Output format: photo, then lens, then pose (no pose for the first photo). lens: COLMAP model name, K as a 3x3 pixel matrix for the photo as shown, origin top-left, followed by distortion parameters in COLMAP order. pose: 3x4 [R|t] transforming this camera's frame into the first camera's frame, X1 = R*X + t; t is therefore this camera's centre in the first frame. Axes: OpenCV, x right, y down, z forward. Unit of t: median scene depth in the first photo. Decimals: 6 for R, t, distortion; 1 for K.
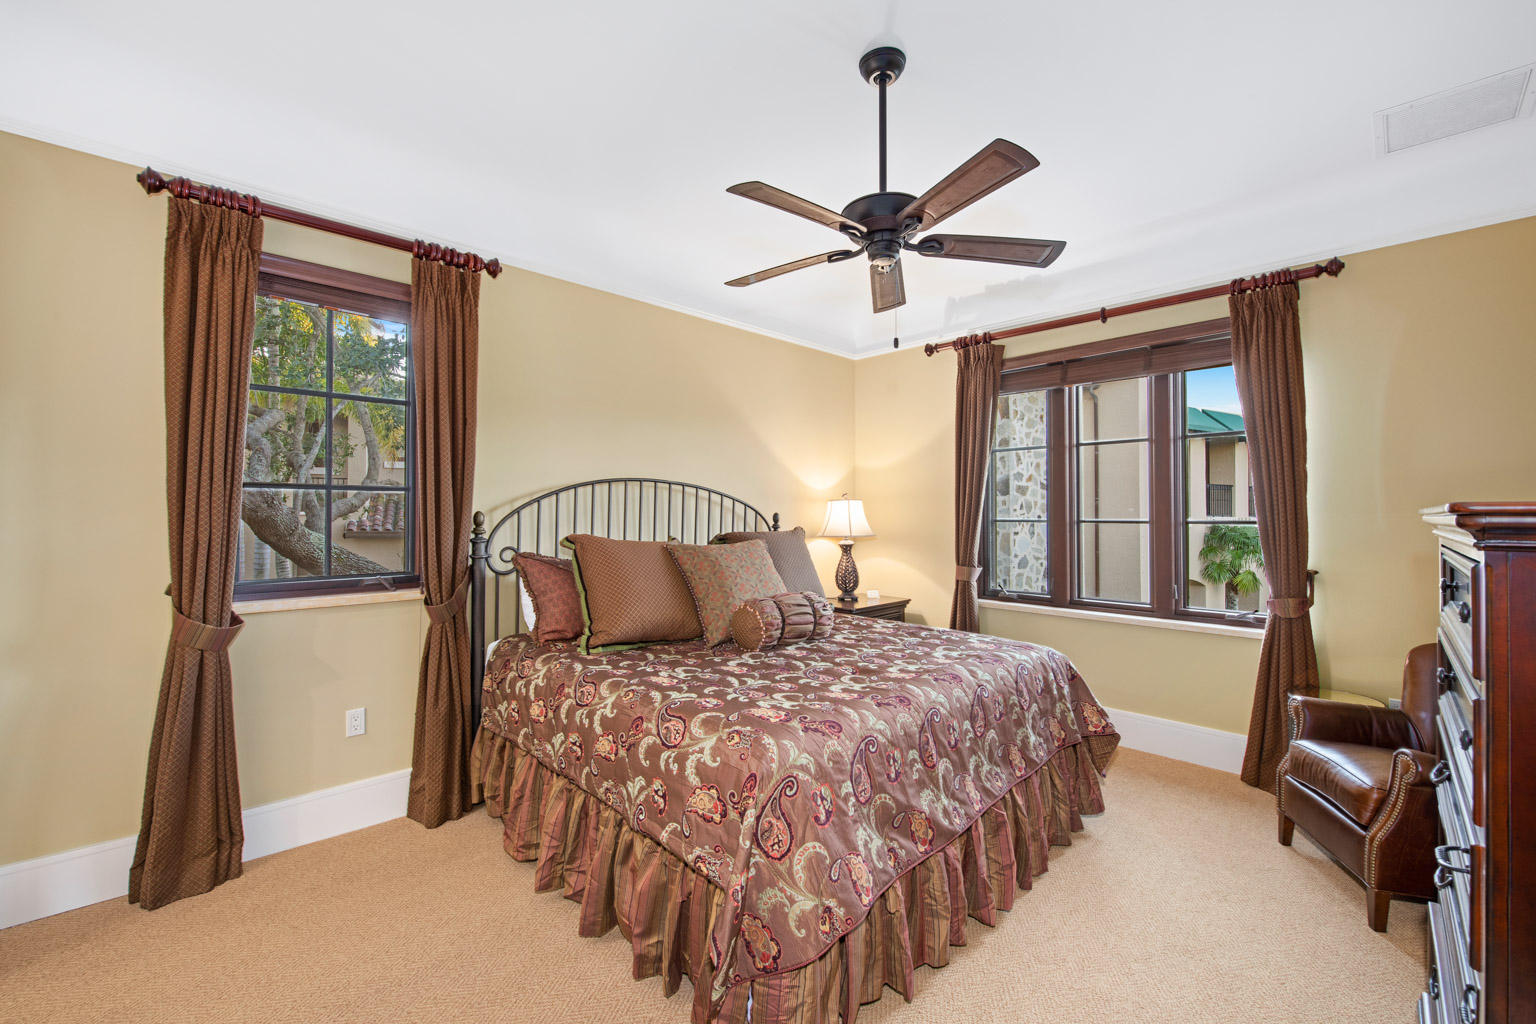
lens RADIAL K [[600.8, 0, 750.1], [0, 600.8, 500.2], [0, 0, 1]] dist [-0.034976, -0.000028]
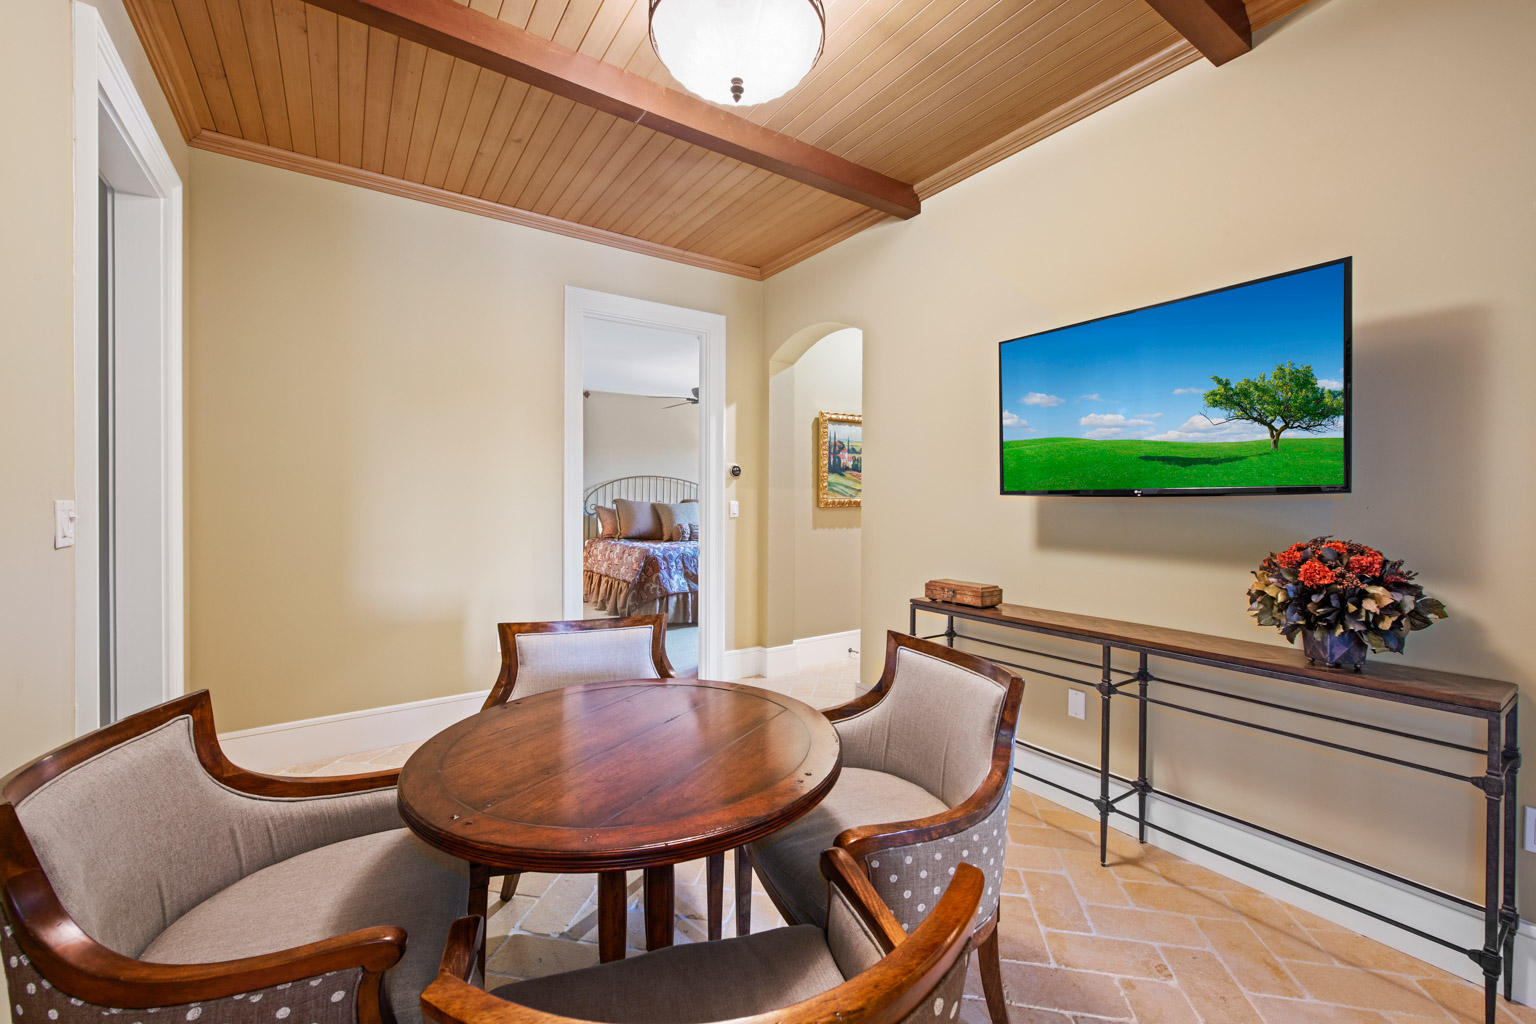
lens RADIAL K [[600.8, 0, 750.1], [0, 600.8, 500.2], [0, 0, 1]] dist [-0.034976, -0.000028]
pose [[0.983809, 0.003088, -0.179192, 0.788139], [-0.000167, 0.999867, 0.016312, 0.019884], [0.179218, -0.016018, 0.983679, -1.553161]]
